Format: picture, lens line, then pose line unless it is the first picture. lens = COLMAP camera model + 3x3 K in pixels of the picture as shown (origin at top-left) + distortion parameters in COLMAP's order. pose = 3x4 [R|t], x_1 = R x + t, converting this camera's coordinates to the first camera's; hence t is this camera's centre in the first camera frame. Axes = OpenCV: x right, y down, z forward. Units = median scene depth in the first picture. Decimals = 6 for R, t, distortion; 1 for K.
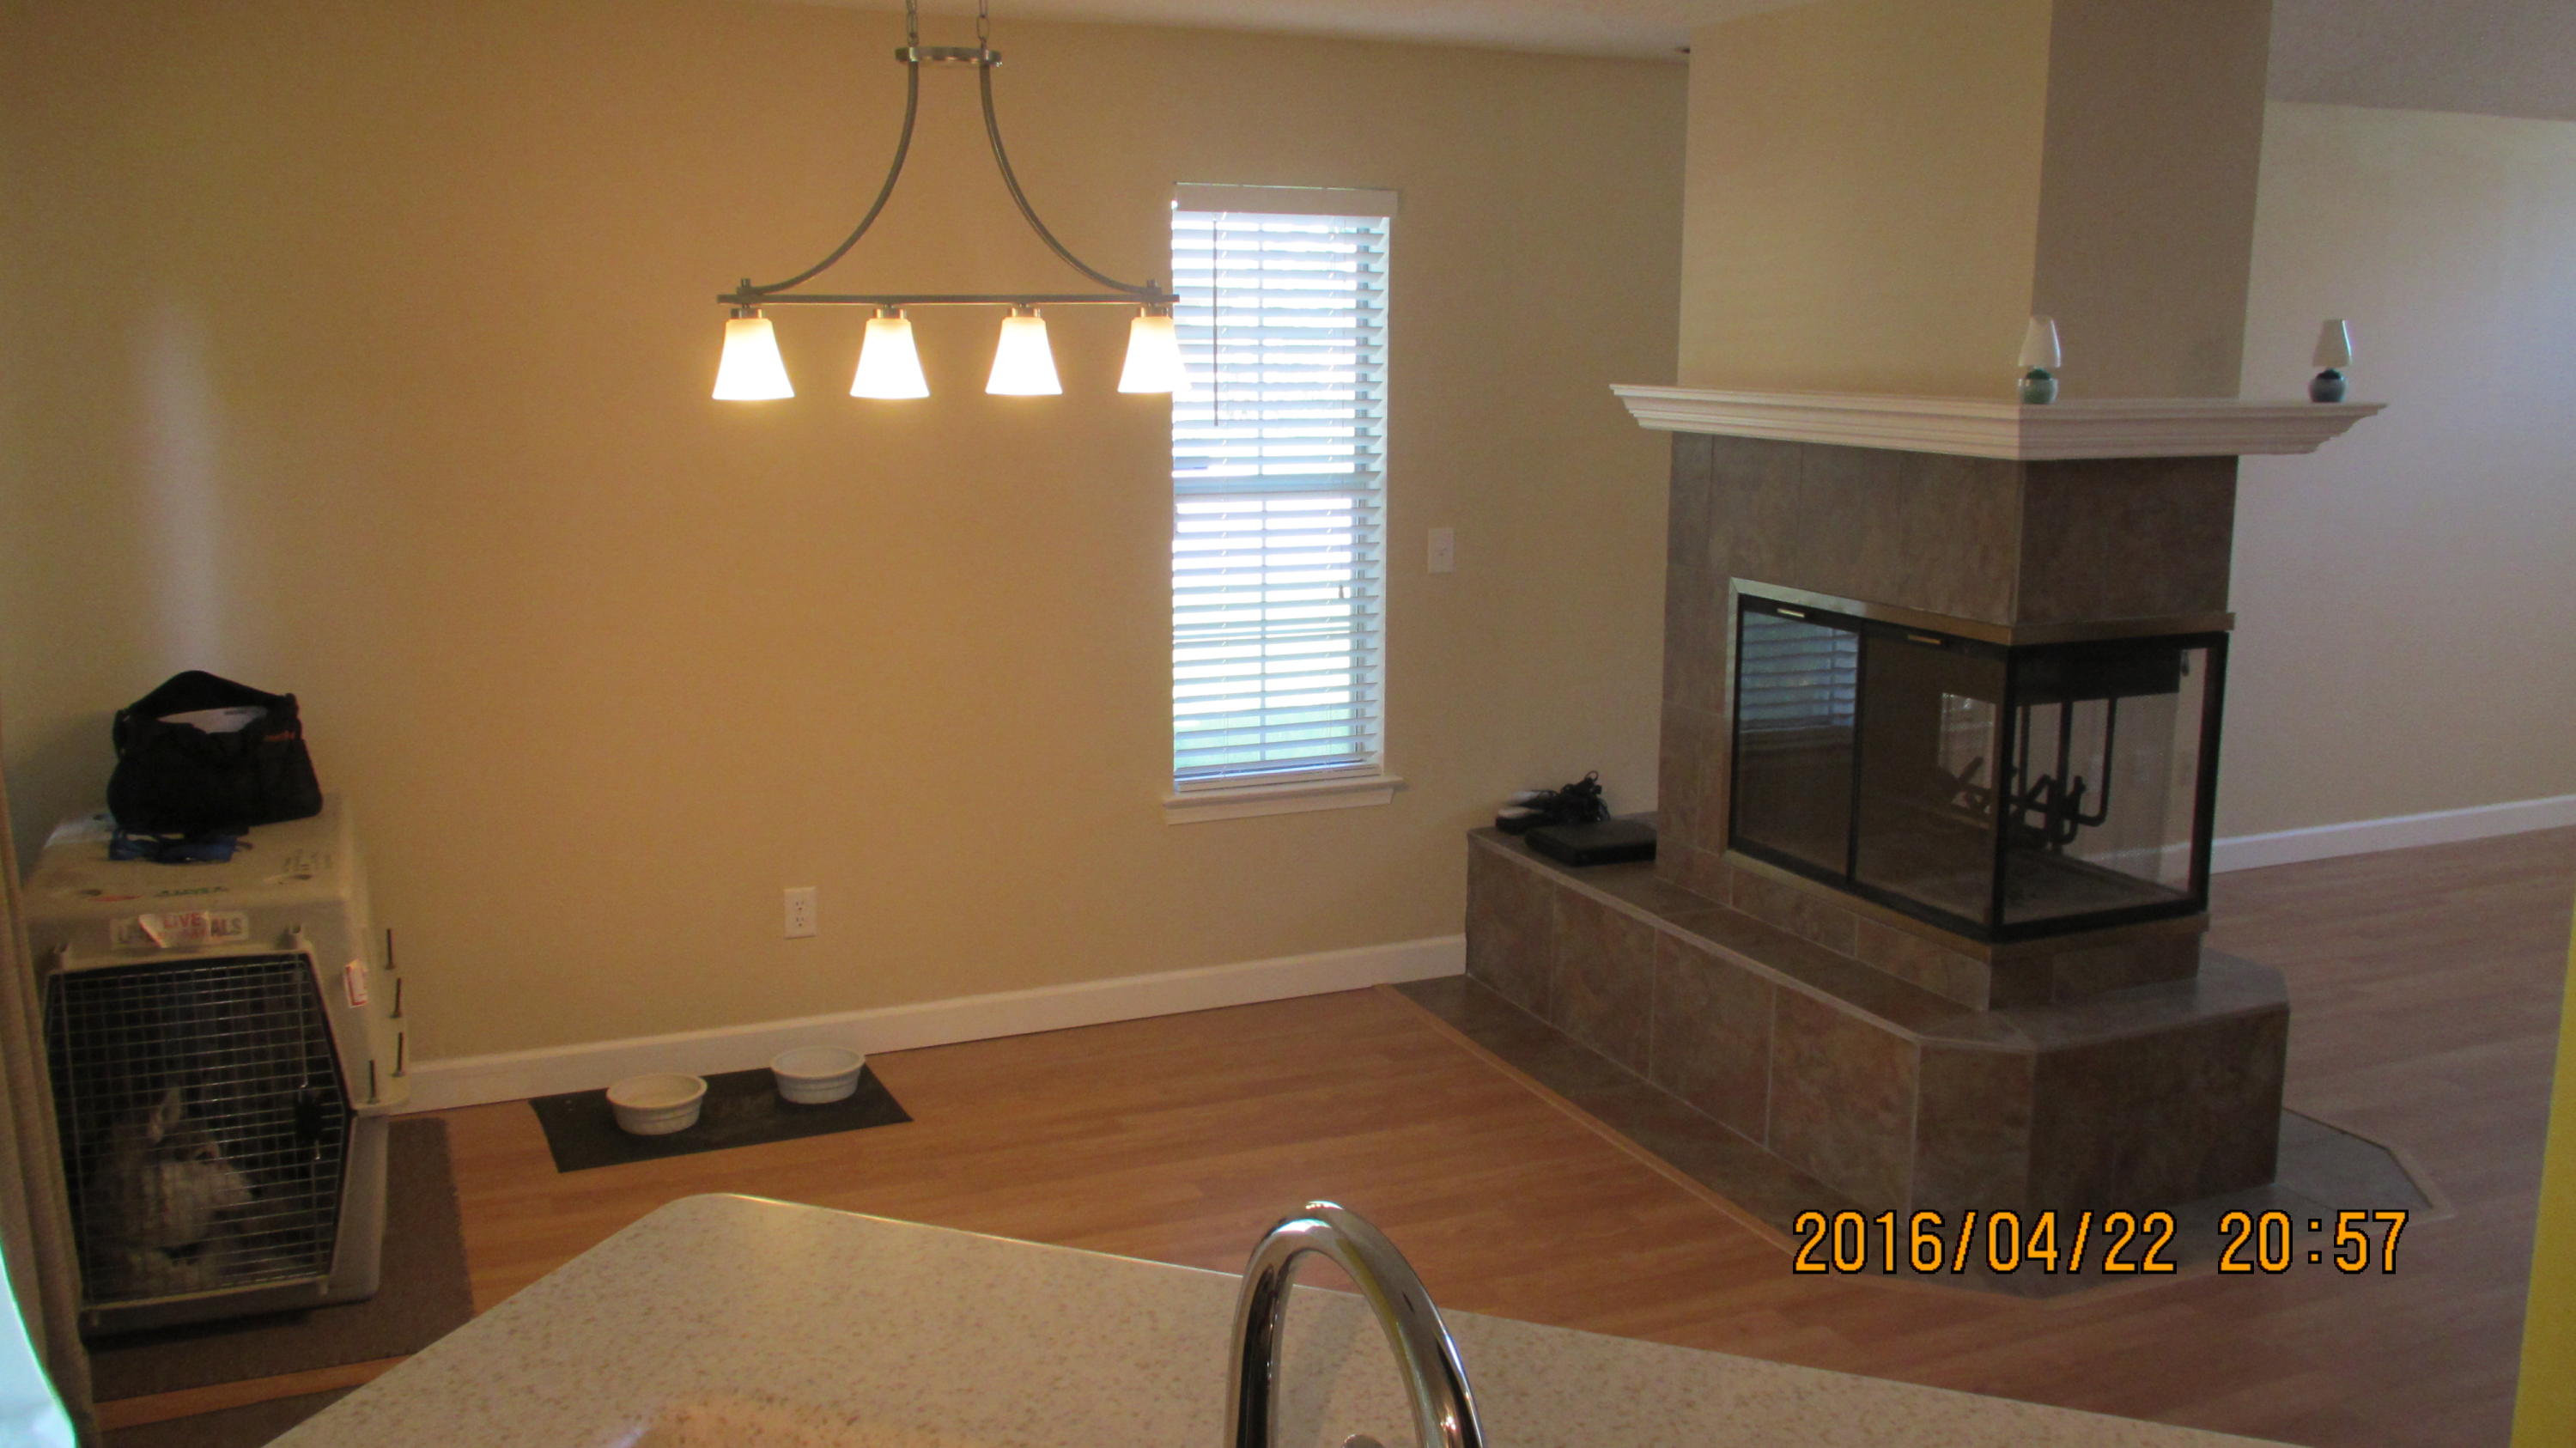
lens RADIAL K [[2137.2, 0, 1282.6], [0, 2137.2, 710.2], [0, 0, 1]] dist [-0.030729, 0.016447]
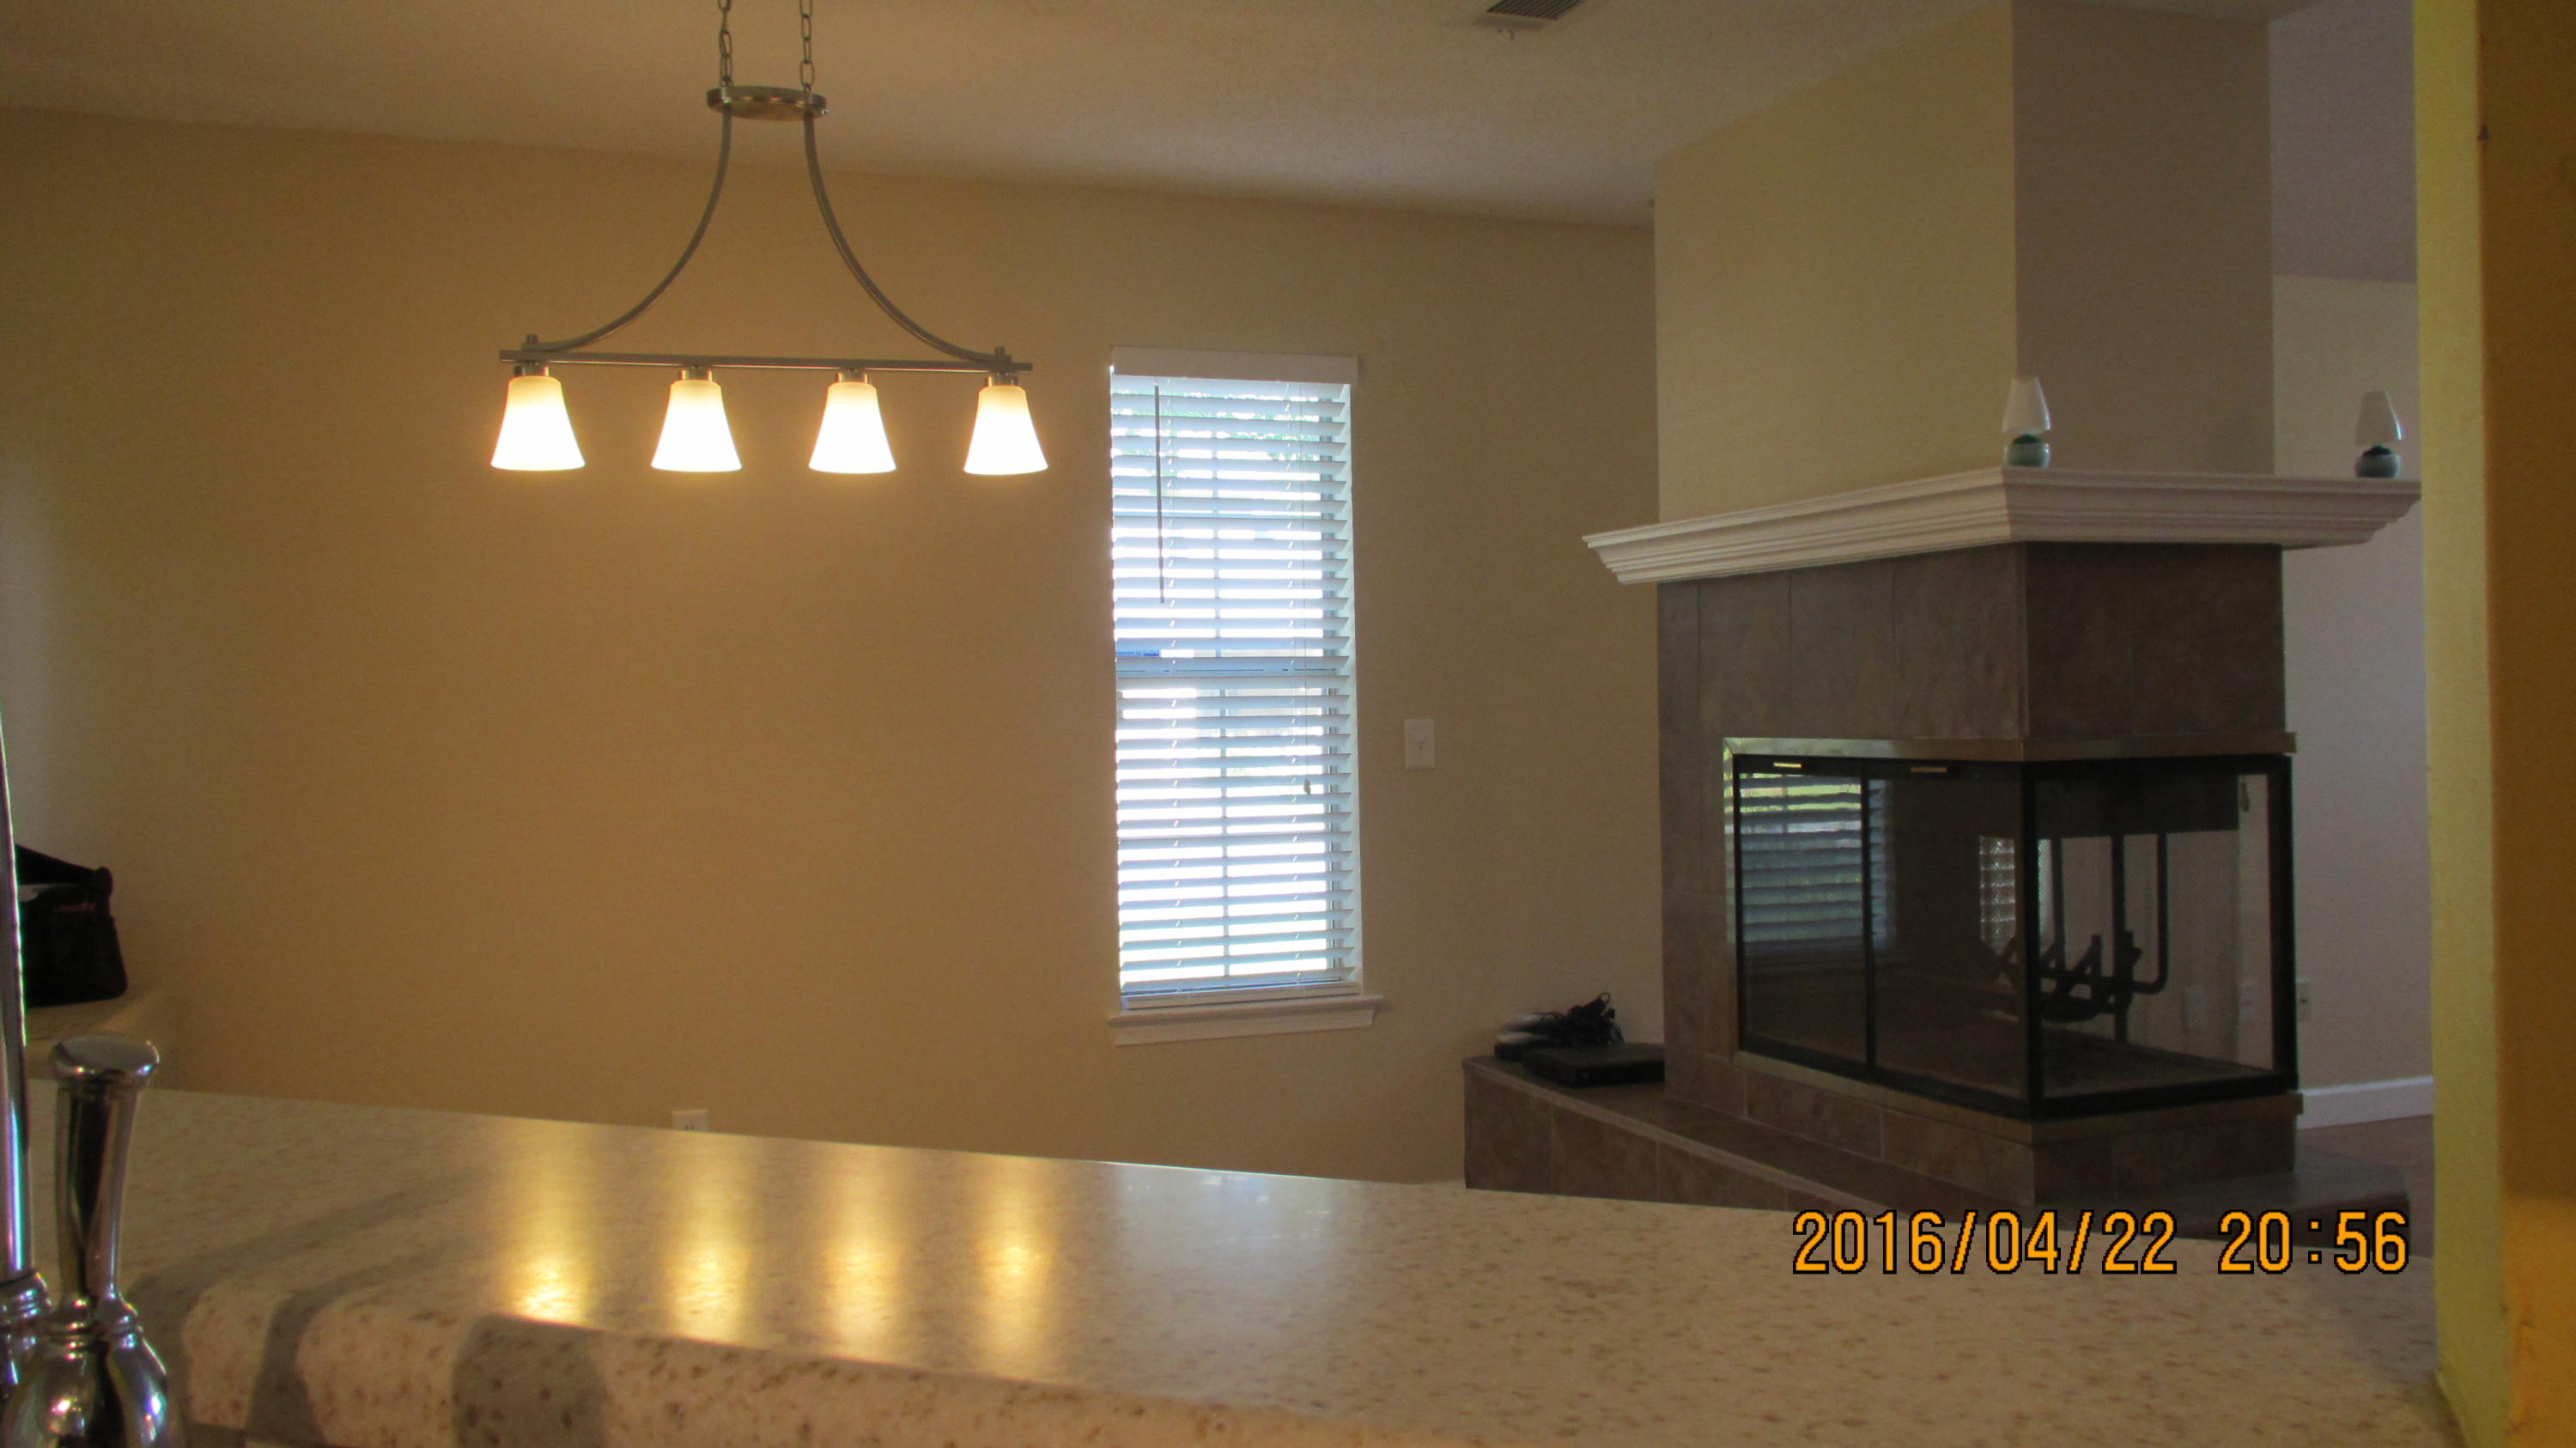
lens RADIAL K [[2137.2, 0, 1297.3], [0, 2137.2, 732.3], [0, 0, 1]] dist [-0.030729, 0.016447]
pose [[0.998084, -0.022973, -0.057449, 0.088240], [0.012818, 0.985142, -0.171263, 0.090124], [0.060530, 0.170198, 0.983549, 0.121674]]
